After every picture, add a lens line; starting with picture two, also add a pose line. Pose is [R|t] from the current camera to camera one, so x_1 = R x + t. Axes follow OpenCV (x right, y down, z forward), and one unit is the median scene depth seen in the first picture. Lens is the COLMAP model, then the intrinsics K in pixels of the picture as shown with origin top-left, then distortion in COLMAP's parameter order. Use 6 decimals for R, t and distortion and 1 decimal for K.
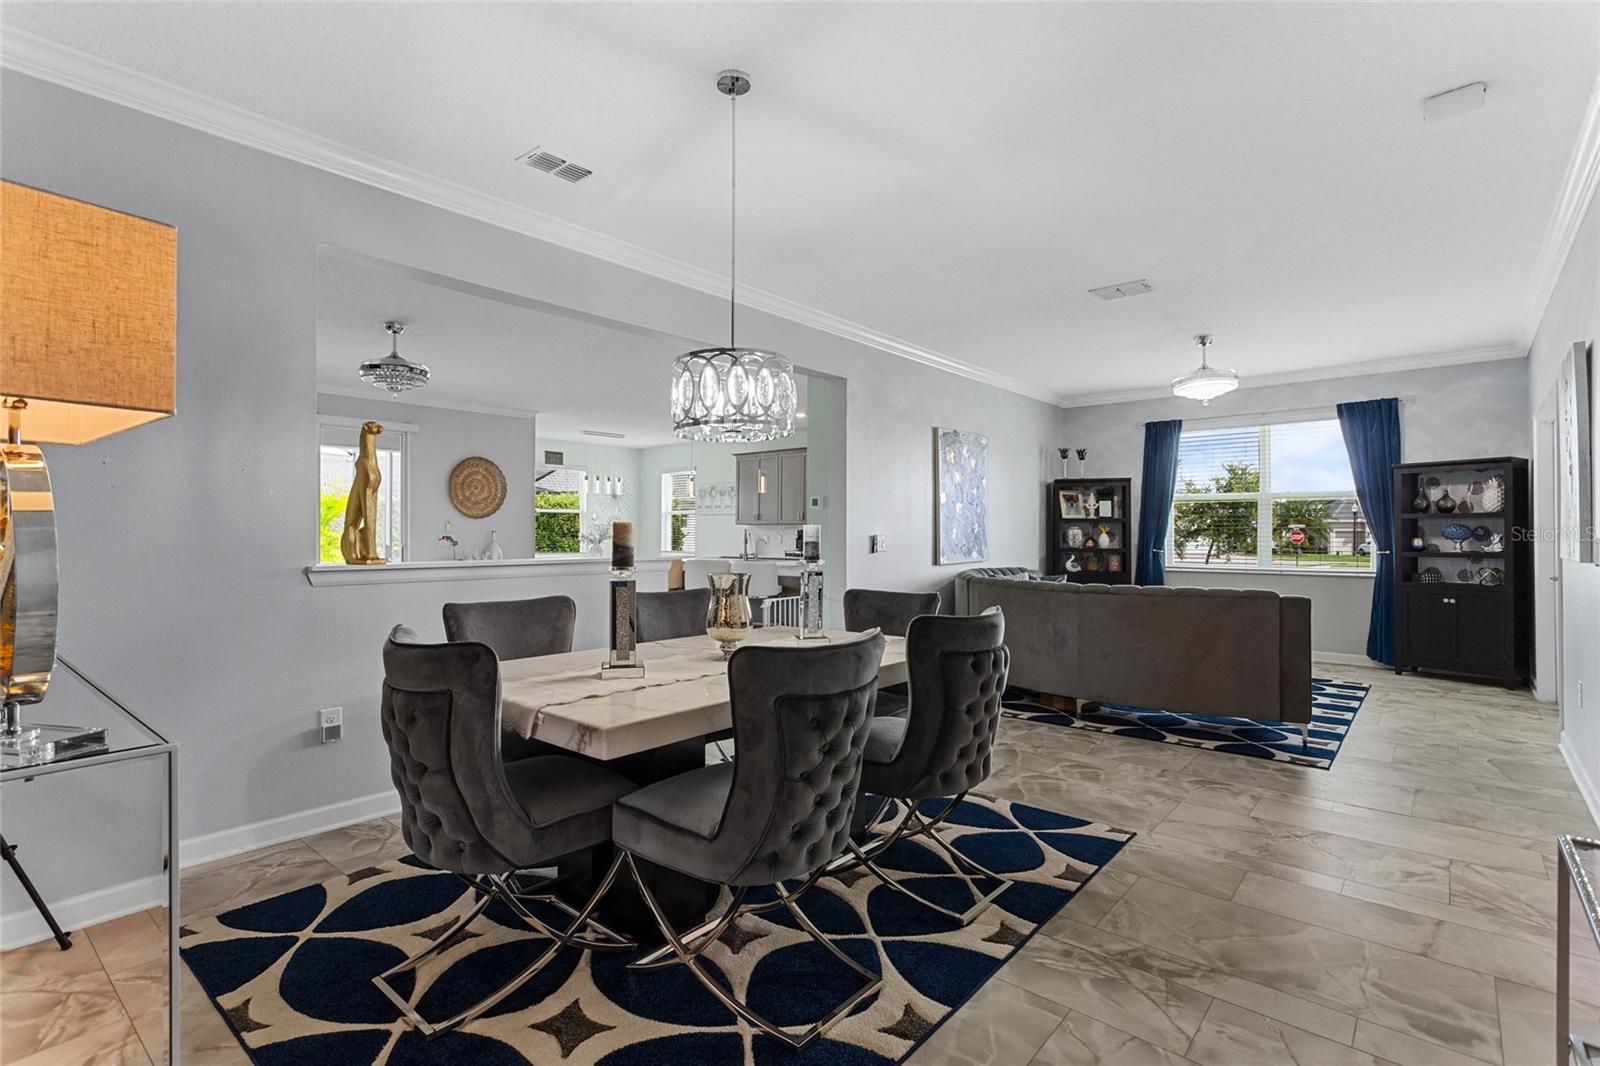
lens RADIAL K [[762.5, 0, 790.3], [0, 762.5, 528.9], [0, 0, 1]] dist [0.001336, 0.002089]
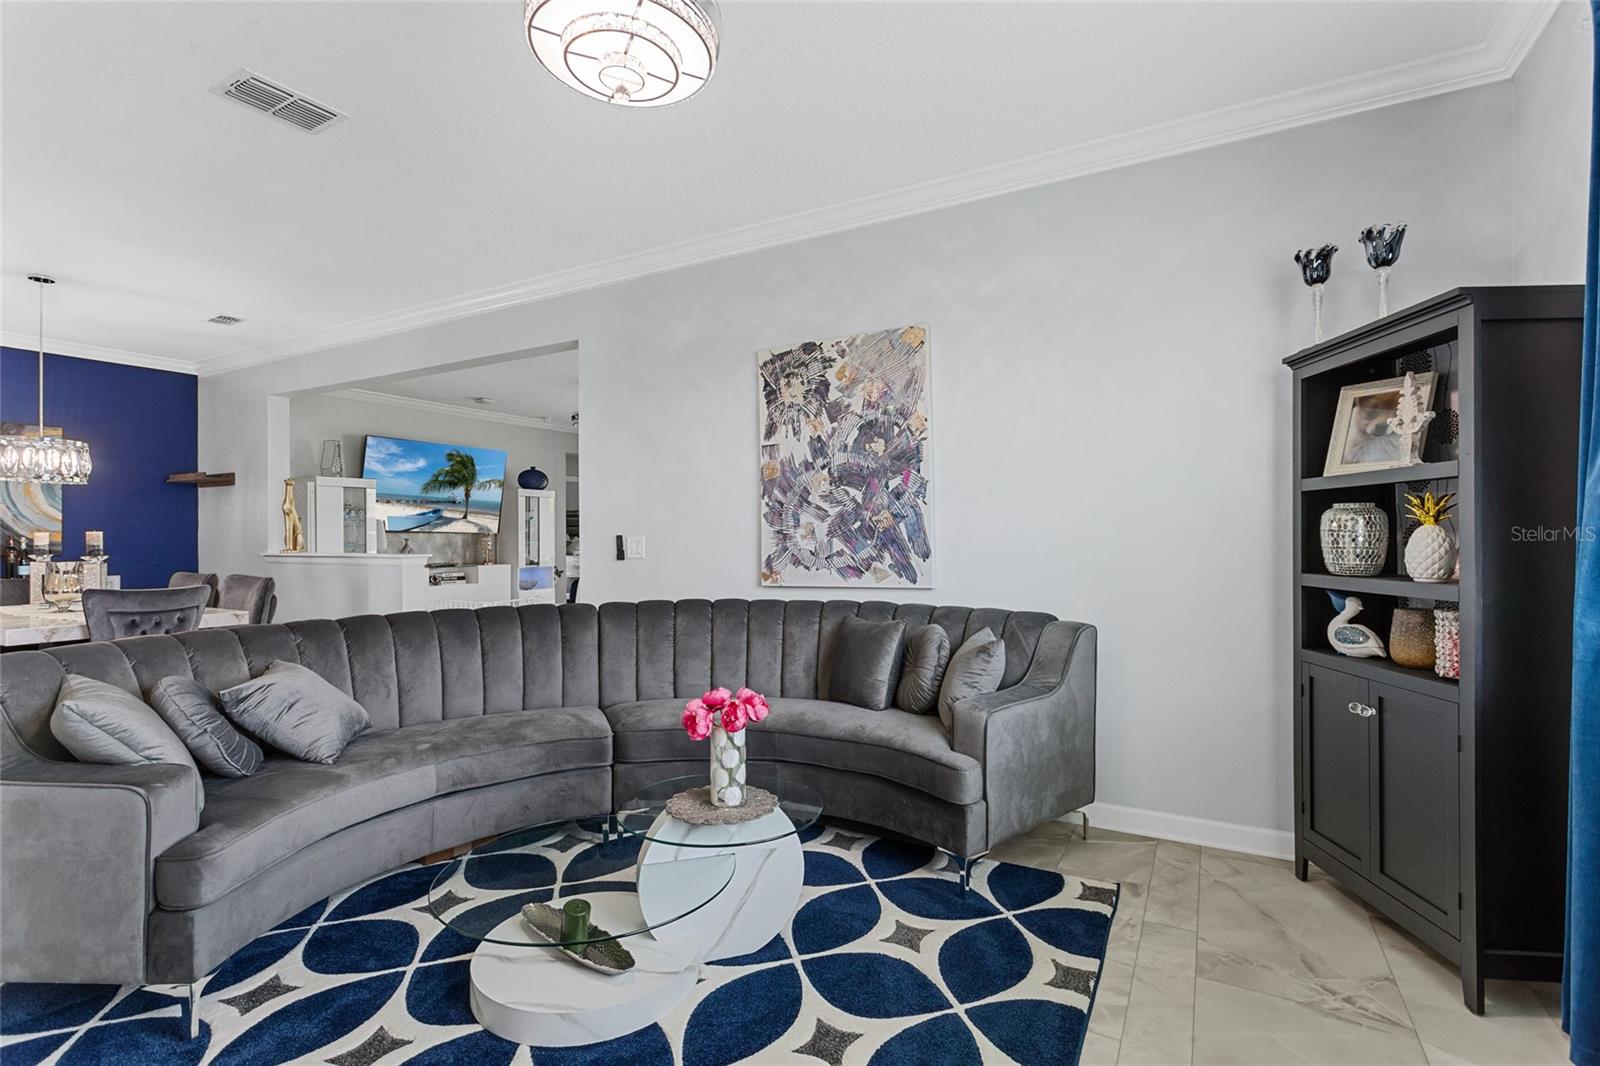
lens RADIAL K [[762.5, 0, 792.0], [0, 762.5, 540.6], [0, 0, 1]] dist [0.001336, 0.002089]
pose [[0.205496, -0.013069, -0.978571, 0.744863], [0.002473, 0.999915, -0.012835, 0.018476], [0.978655, 0.000217, 0.205511, 0.880768]]
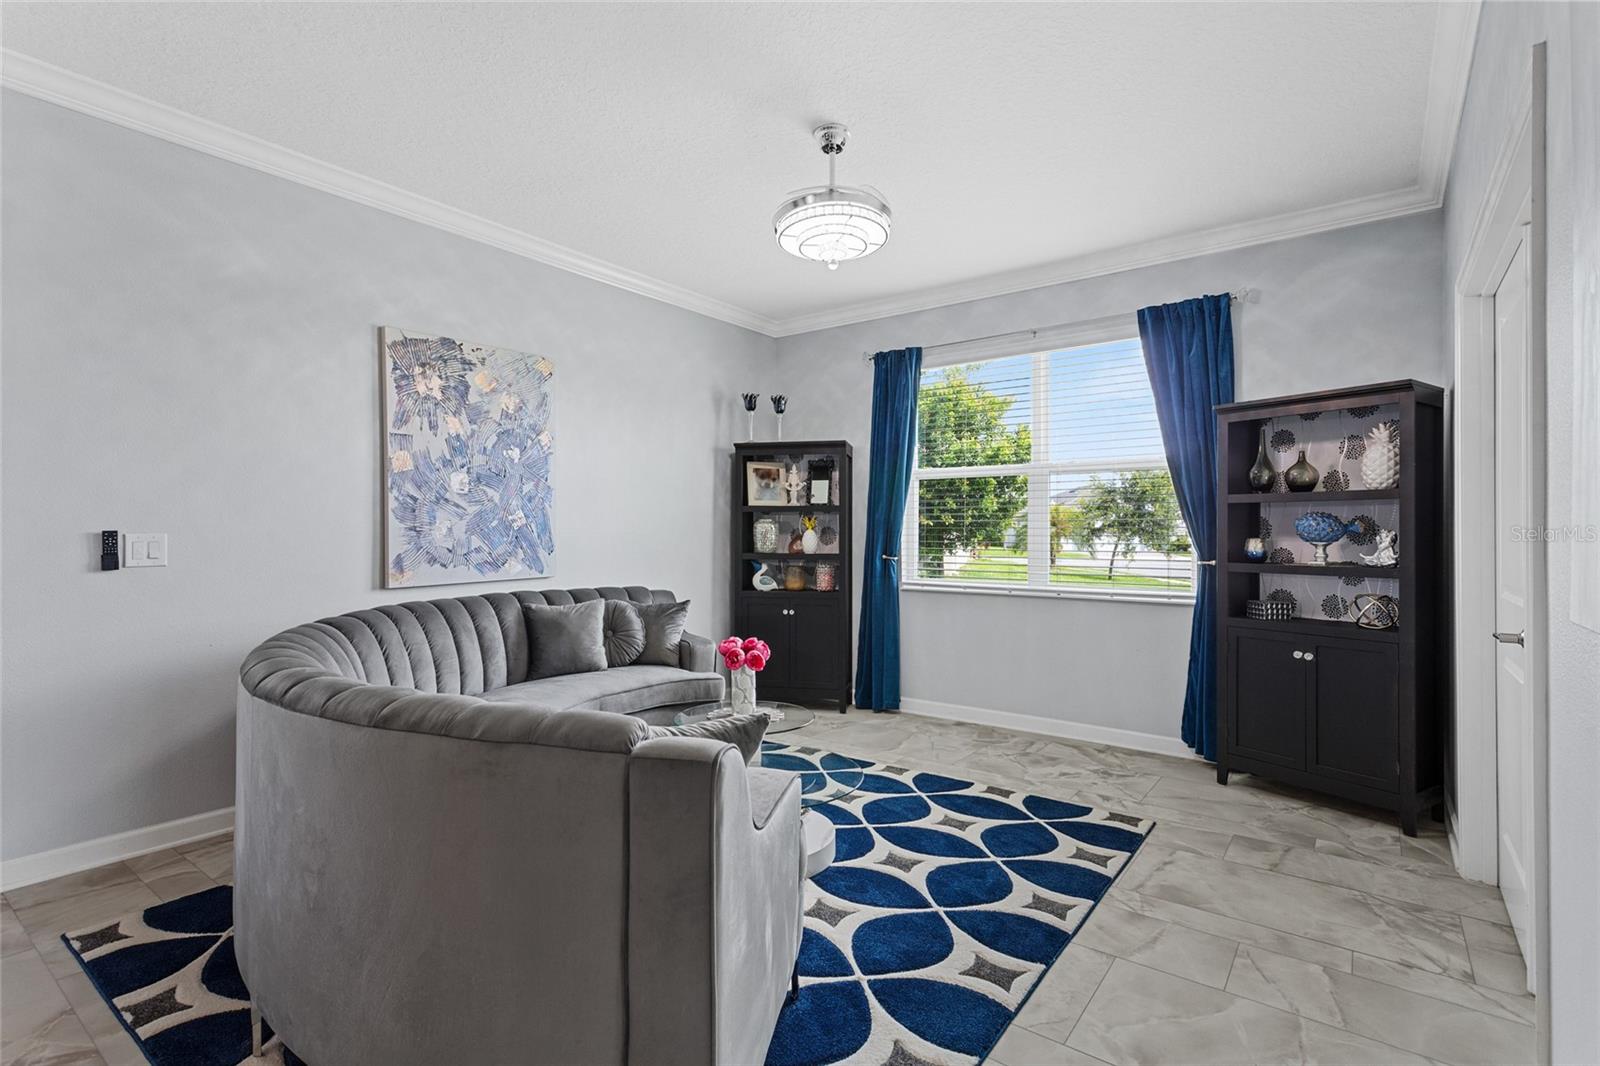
lens RADIAL K [[762.5, 0, 796.4], [0, 762.5, 528.9], [0, 0, 1]] dist [0.001336, 0.002089]
pose [[0.997306, -0.000304, 0.073355, 0.424262], [-0.000089, 0.999986, 0.005352, 0.002209], [-0.073355, -0.005345, 0.997292, 0.446697]]
